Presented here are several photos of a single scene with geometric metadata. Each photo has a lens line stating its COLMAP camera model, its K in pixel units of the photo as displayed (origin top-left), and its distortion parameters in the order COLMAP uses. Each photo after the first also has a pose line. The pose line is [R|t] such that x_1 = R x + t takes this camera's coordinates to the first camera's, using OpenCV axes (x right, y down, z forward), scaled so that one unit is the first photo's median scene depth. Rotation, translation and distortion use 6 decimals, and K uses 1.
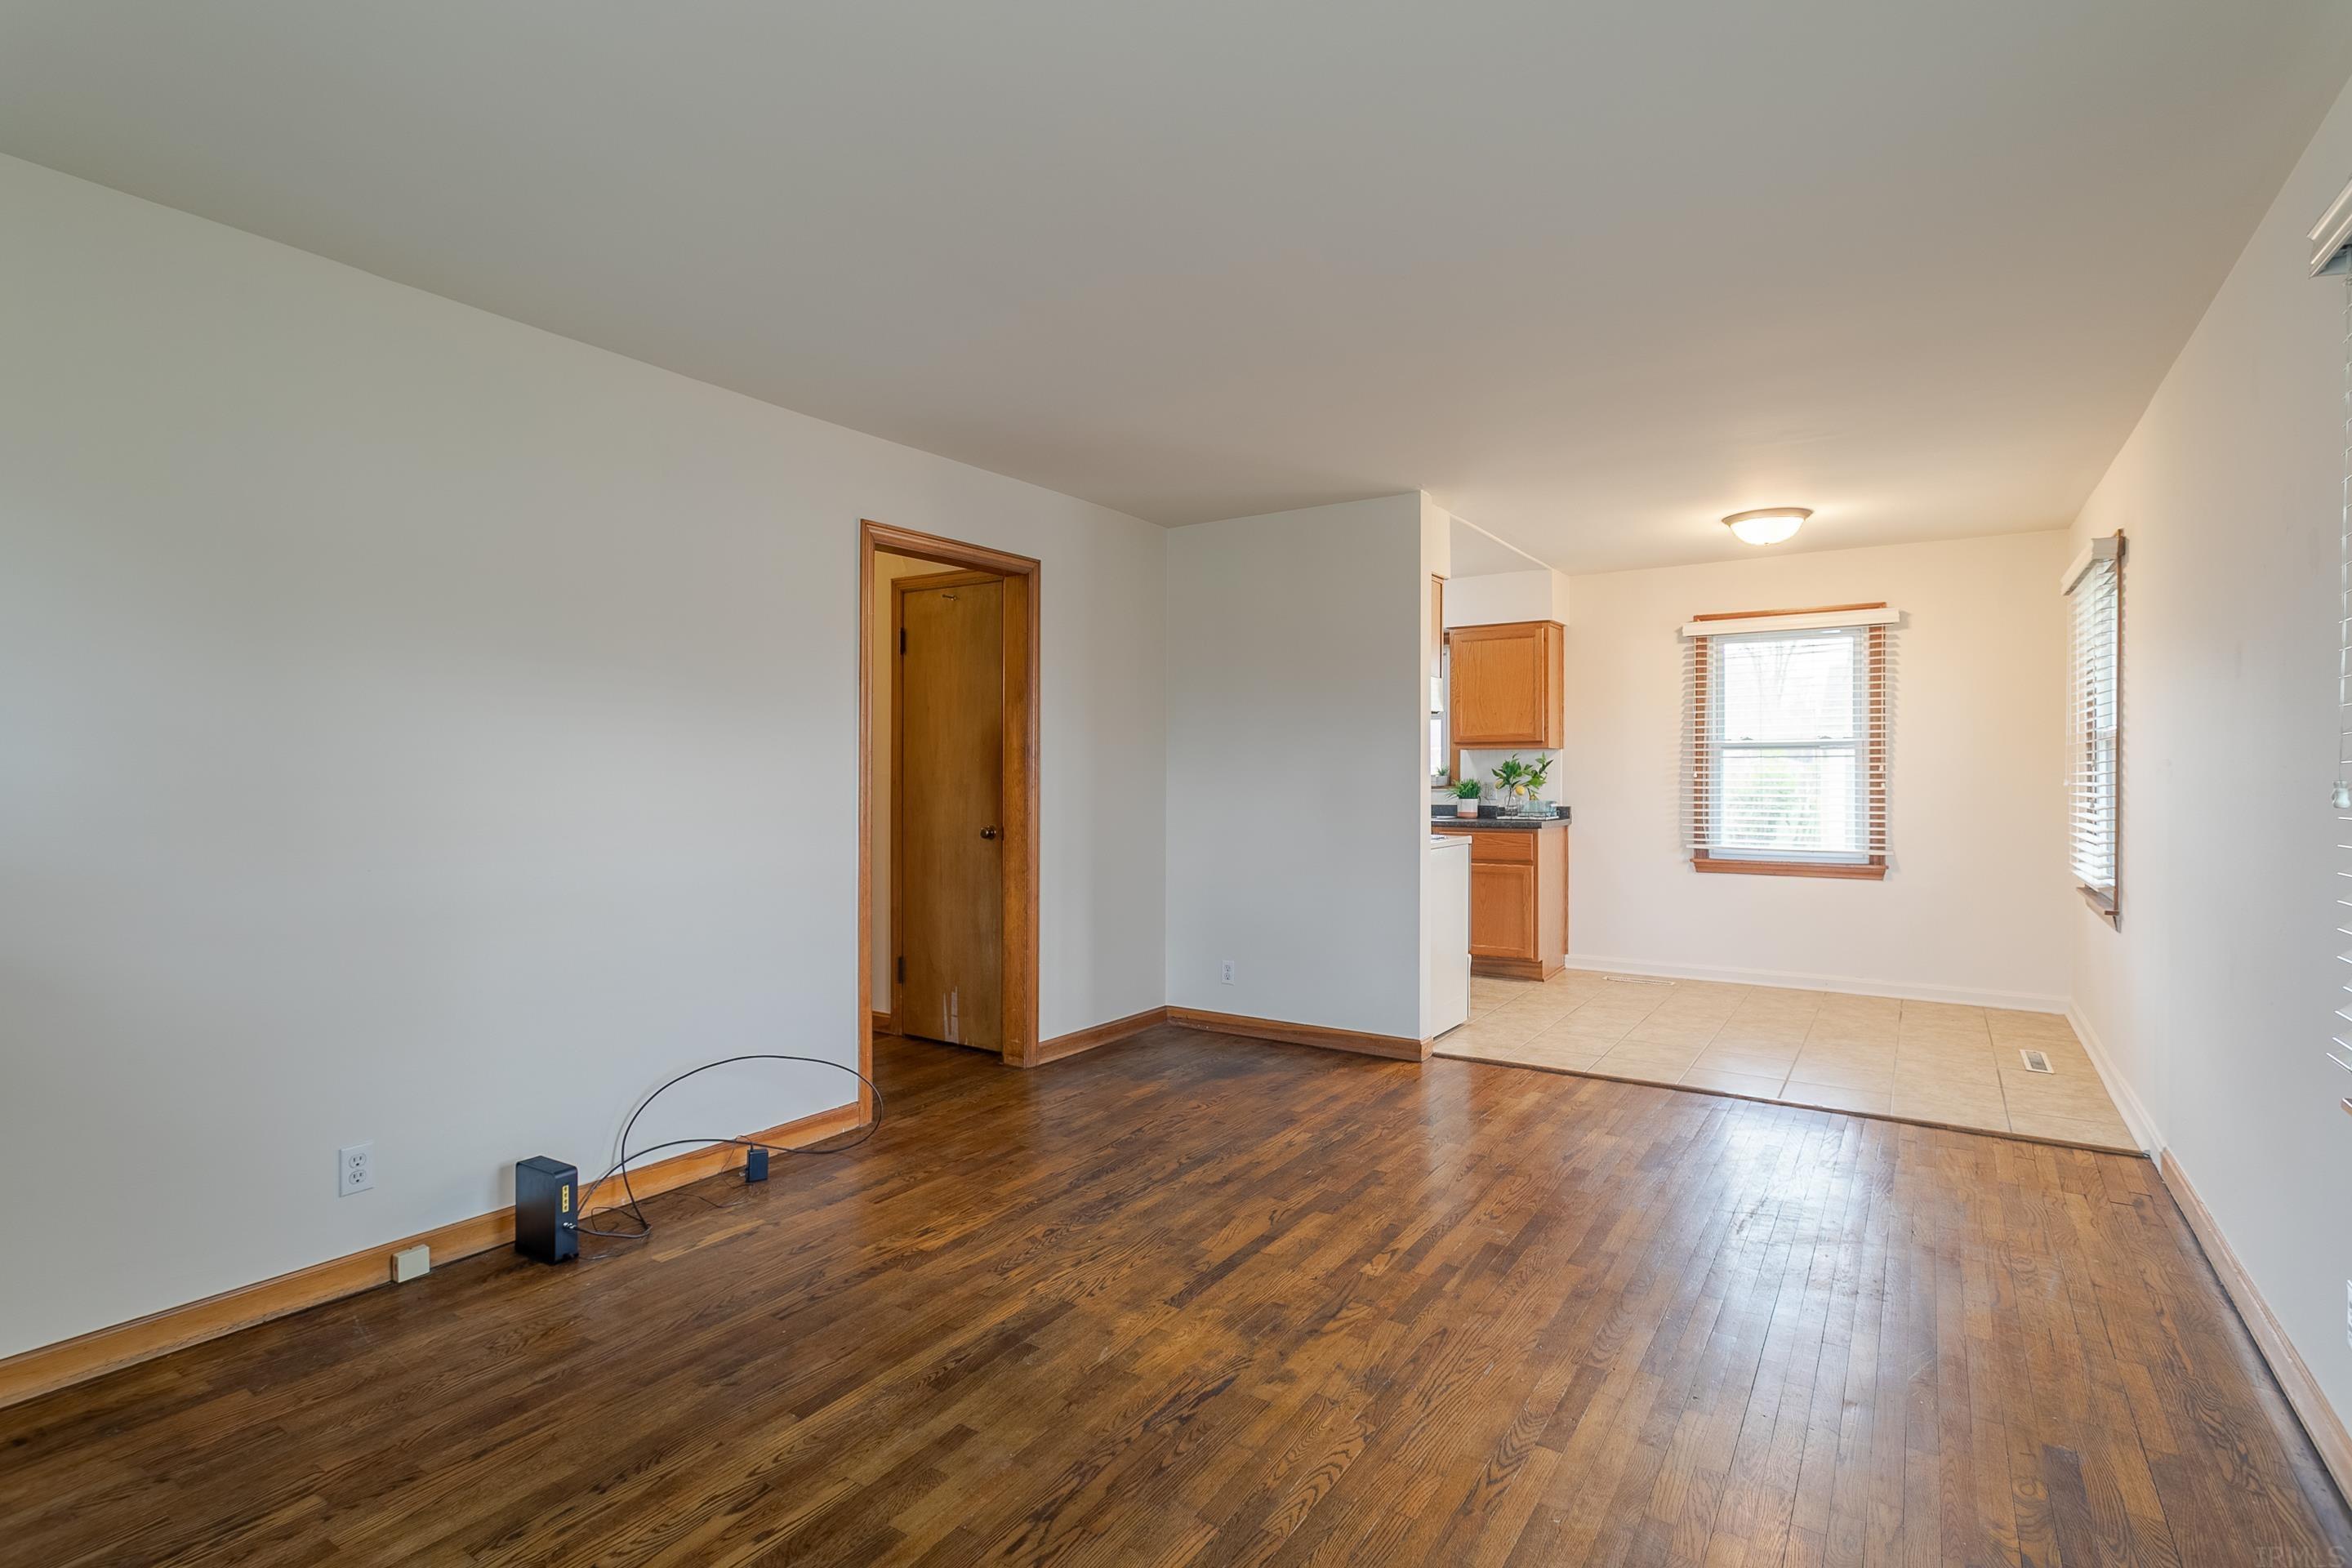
lens RADIAL K [[1009.9, 0, 1277.7], [0, 1009.9, 781.9], [0, 0, 1]] dist [-0.002815, 0.000020]
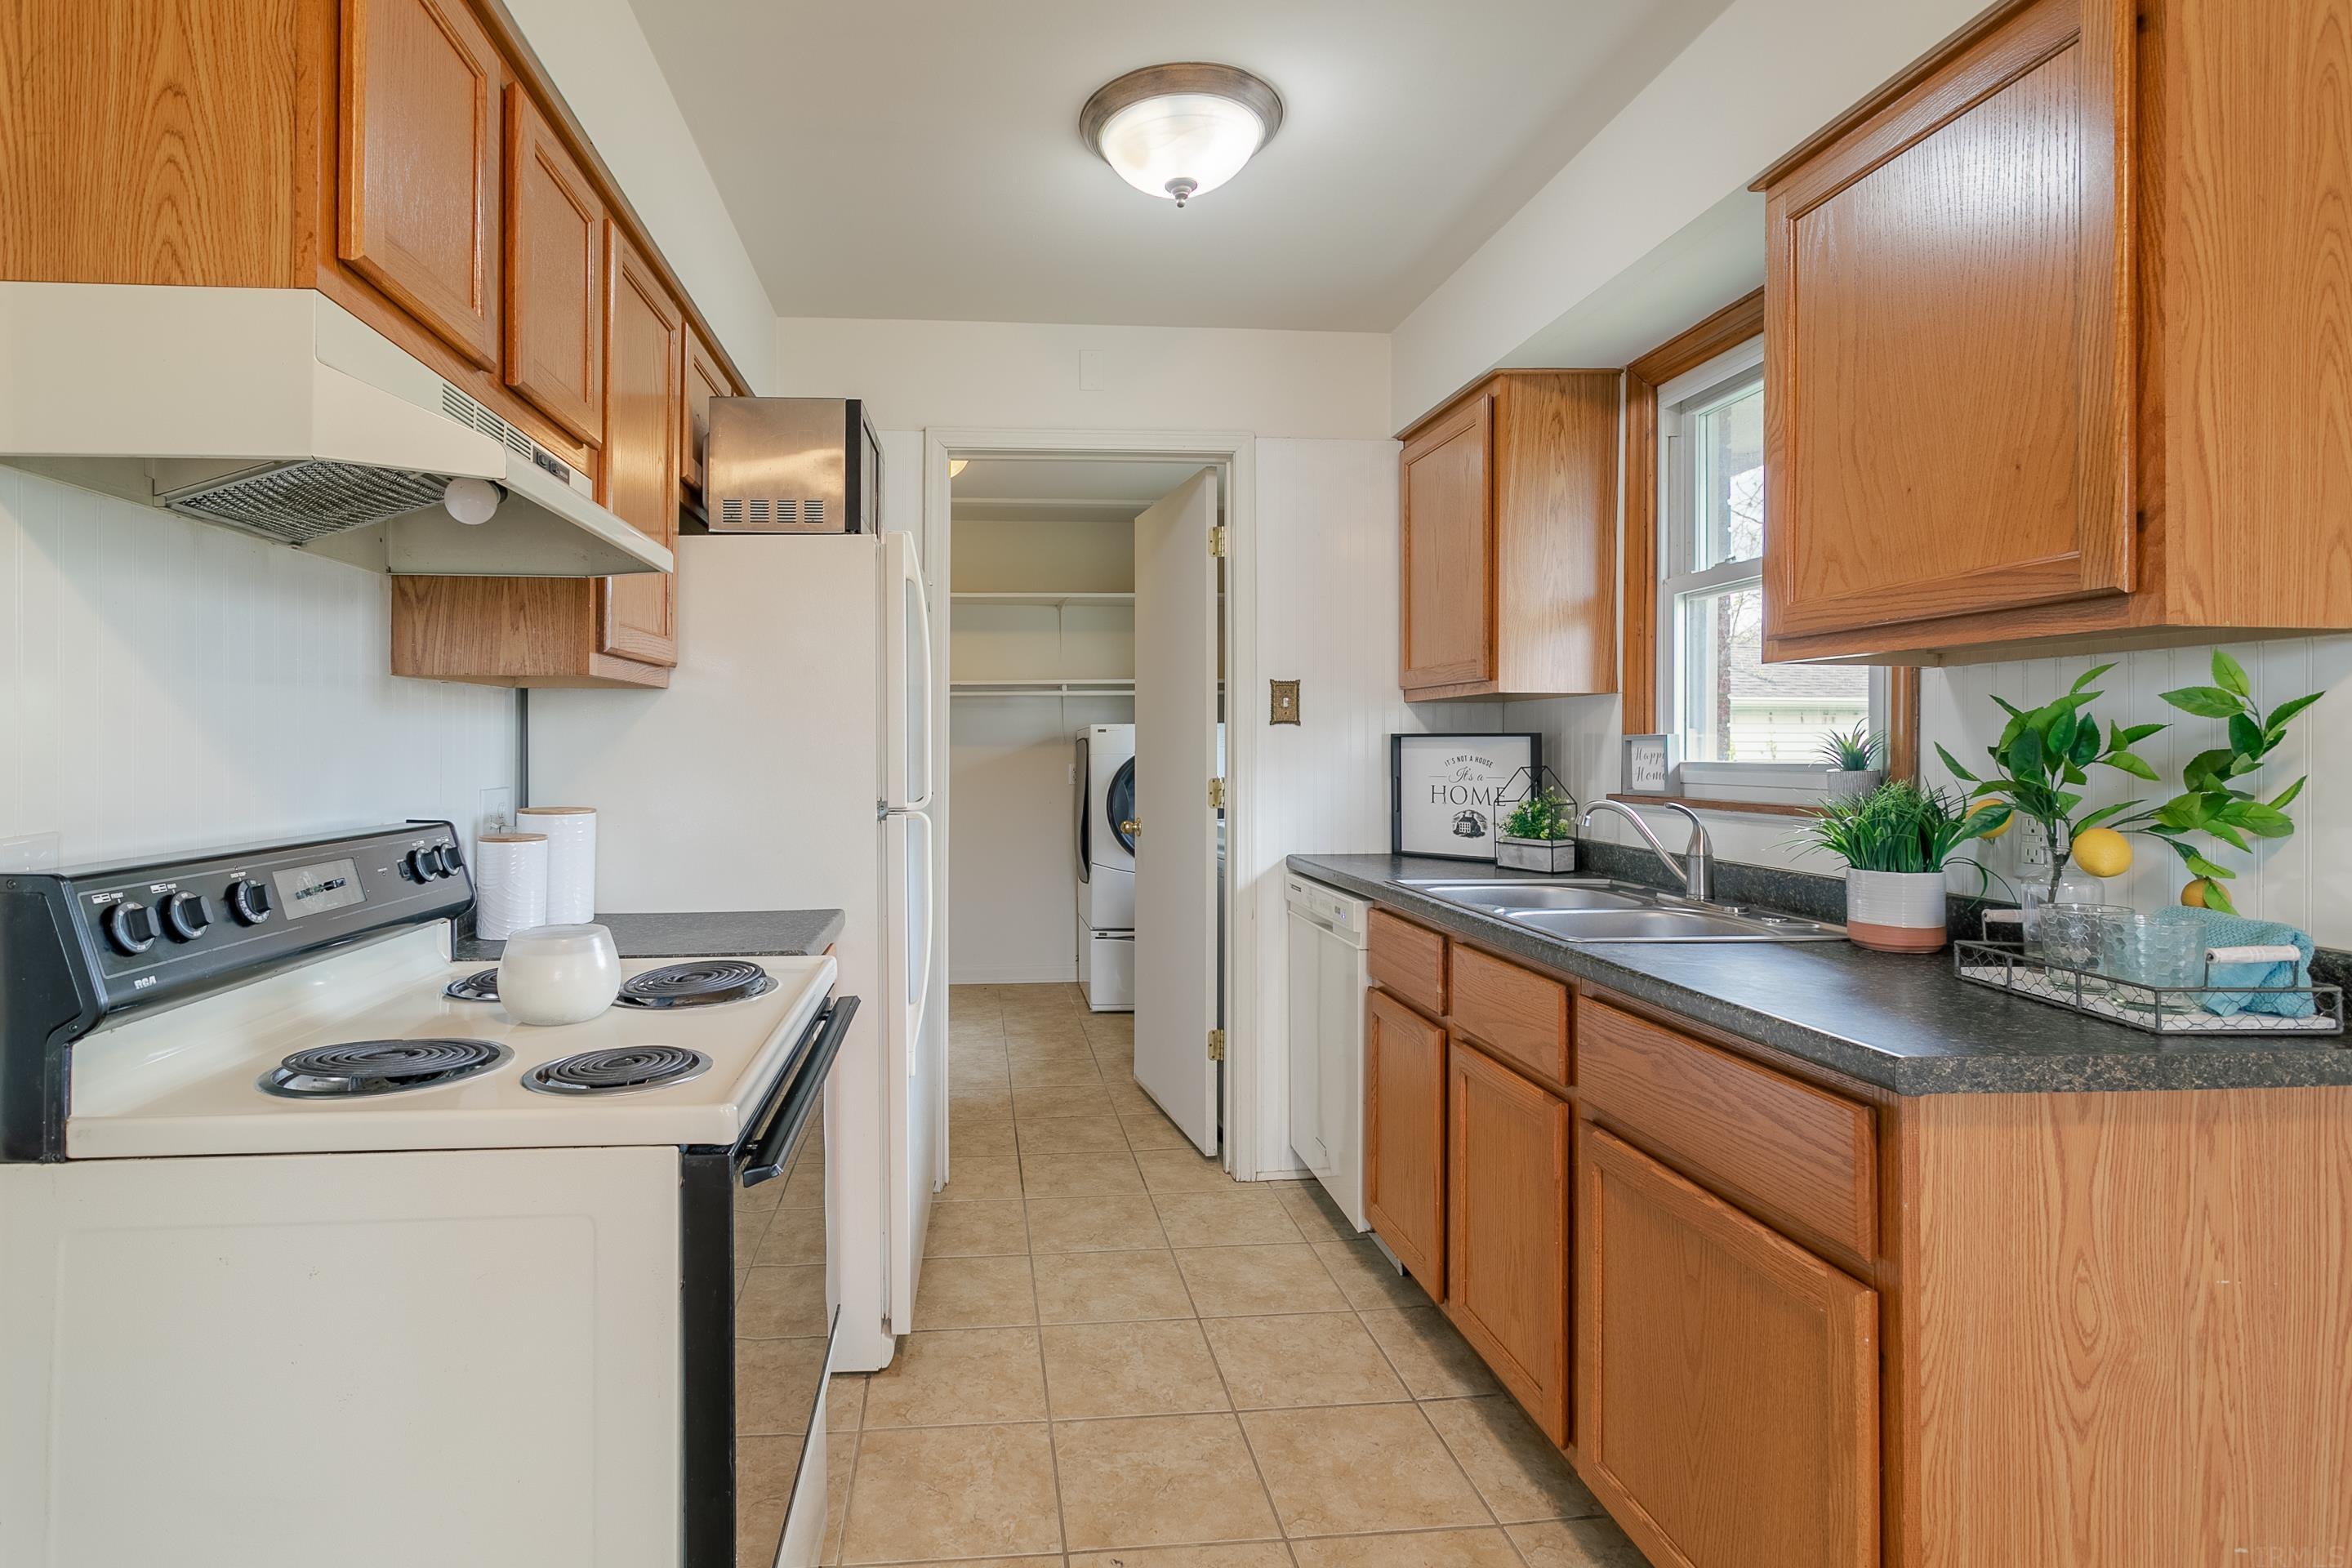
lens RADIAL K [[1187.6, 0, 1059.5], [0, 1187.6, 738.8], [0, 0, 1]] dist [-0.004317, 0.002185]
pose [[0.583909, -0.004641, -0.811806, 0.501958], [-0.008532, 0.999893, -0.011852, -0.015197], [0.811774, 0.013847, 0.583807, 1.129941]]
